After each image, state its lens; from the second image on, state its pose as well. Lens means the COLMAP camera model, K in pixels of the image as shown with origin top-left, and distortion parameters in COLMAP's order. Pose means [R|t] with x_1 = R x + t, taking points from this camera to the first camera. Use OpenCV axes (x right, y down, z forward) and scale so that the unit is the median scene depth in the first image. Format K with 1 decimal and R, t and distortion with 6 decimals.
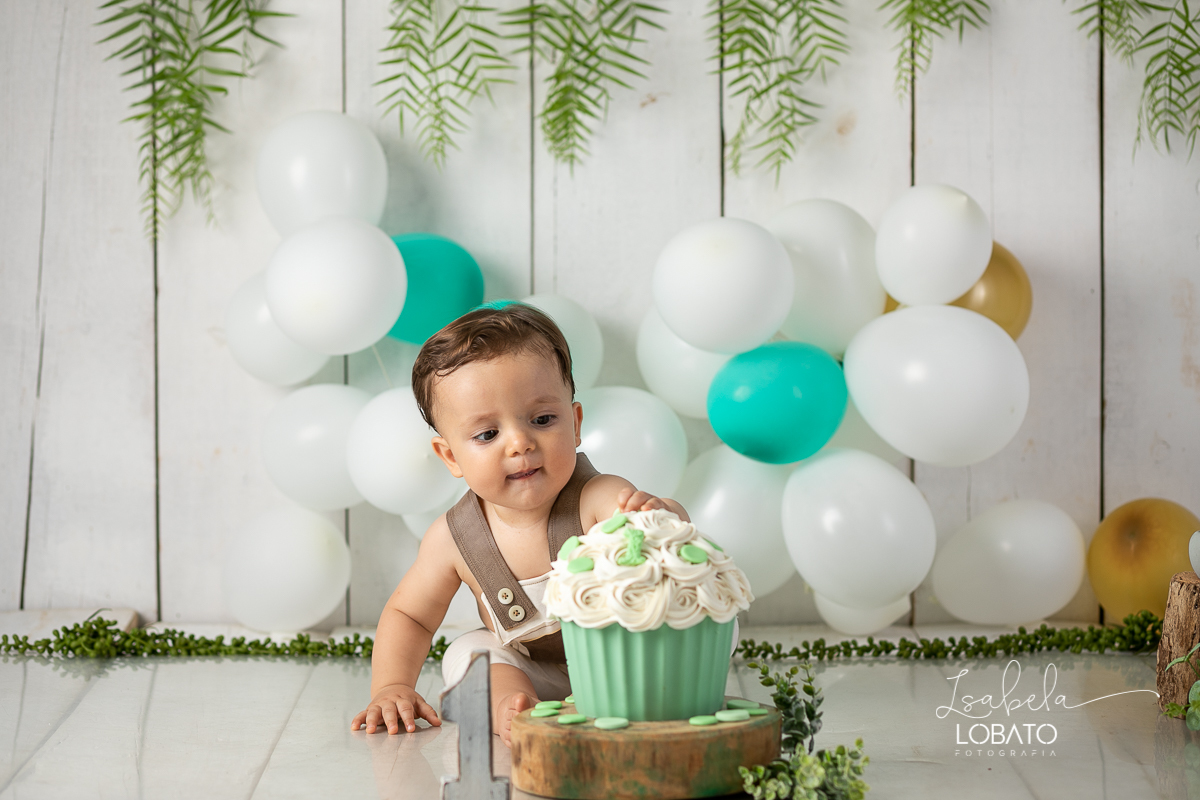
lens RADIAL K [[3292.0, 0, 603.2], [0, 3292.0, 387.7], [0, 0, 1]] dist [0.068095, 0.000000]
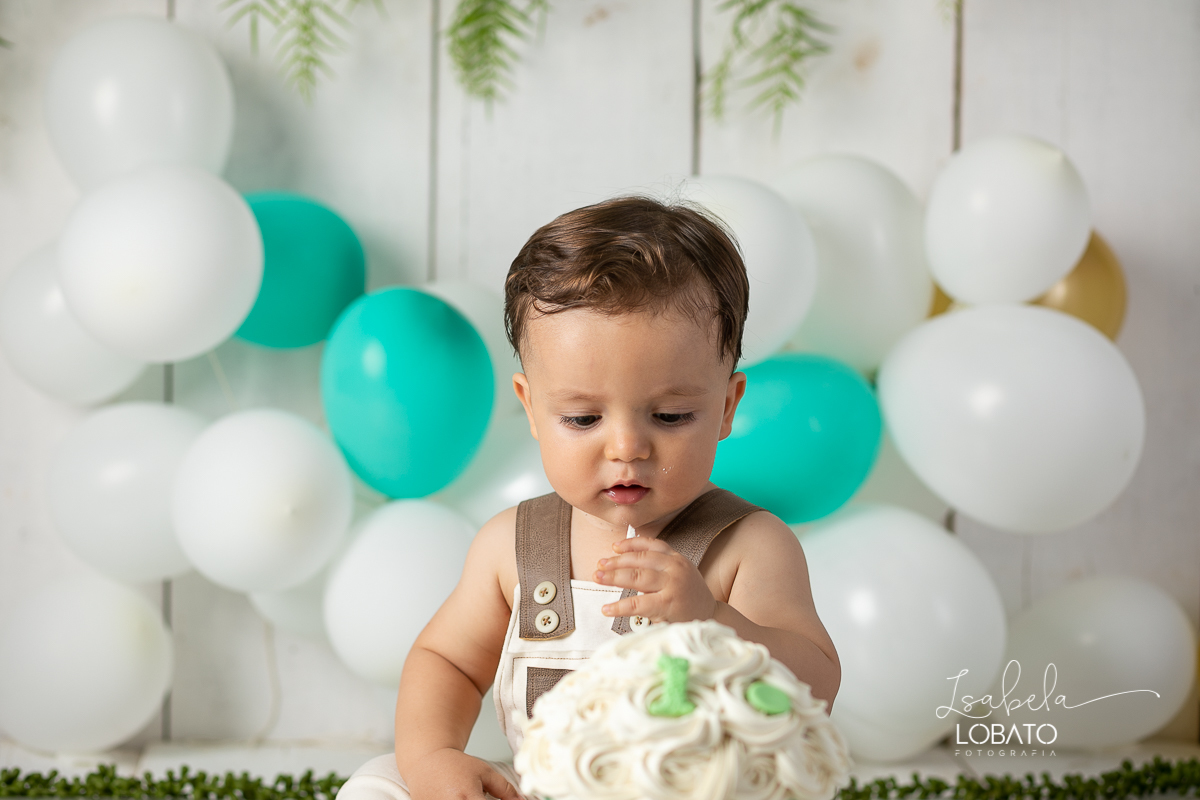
lens RADIAL K [[3292.0, 0, 628.7], [0, 3292.0, 387.3], [0, 0, 1]] dist [0.068095, 0.000000]
pose [[0.996734, 0.014749, 0.079400, -0.036269], [-0.014635, 0.999891, -0.002019, -0.004546], [-0.079421, 0.000851, 0.996841, 0.287247]]
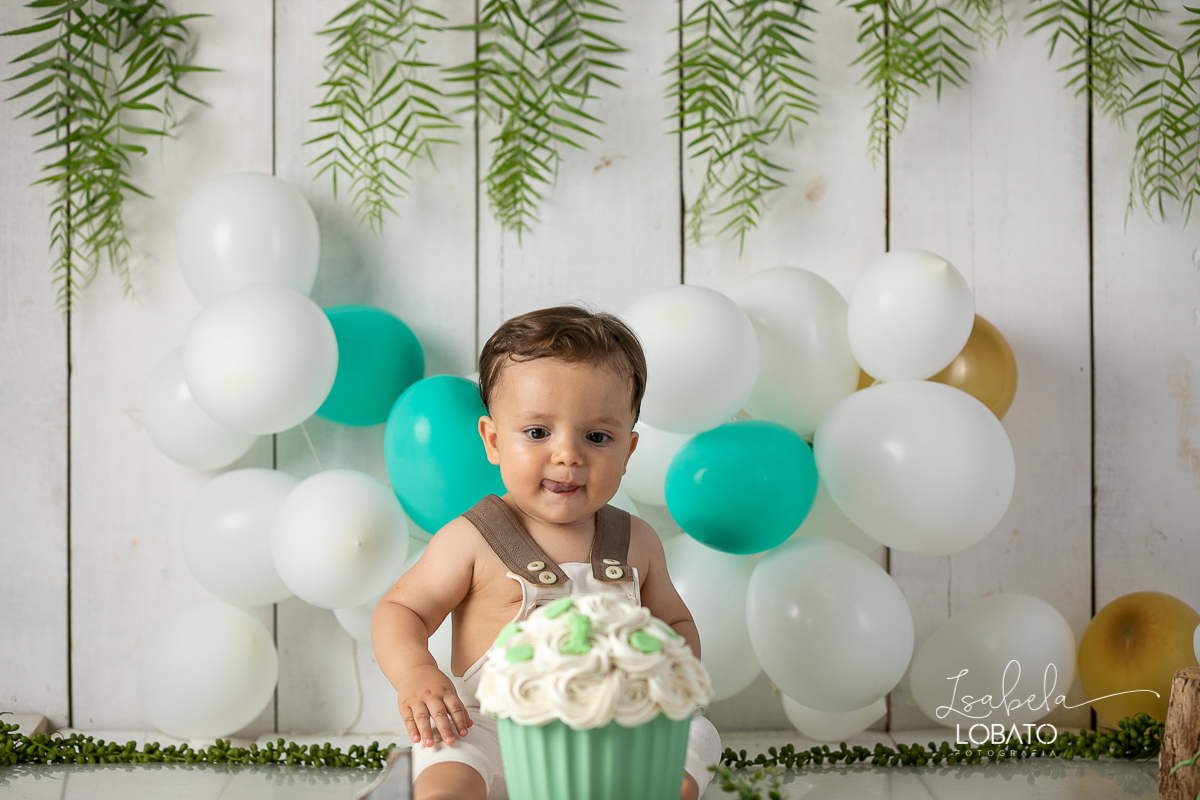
lens RADIAL K [[3292.0, 0, 609.6], [0, 3292.0, 395.4], [0, 0, 1]] dist [0.068095, 0.000000]
pose [[0.999943, 0.000742, 0.010638, 0.006071], [-0.000357, 0.999345, -0.036188, 0.011871], [-0.010658, 0.036182, 0.999288, 0.077877]]
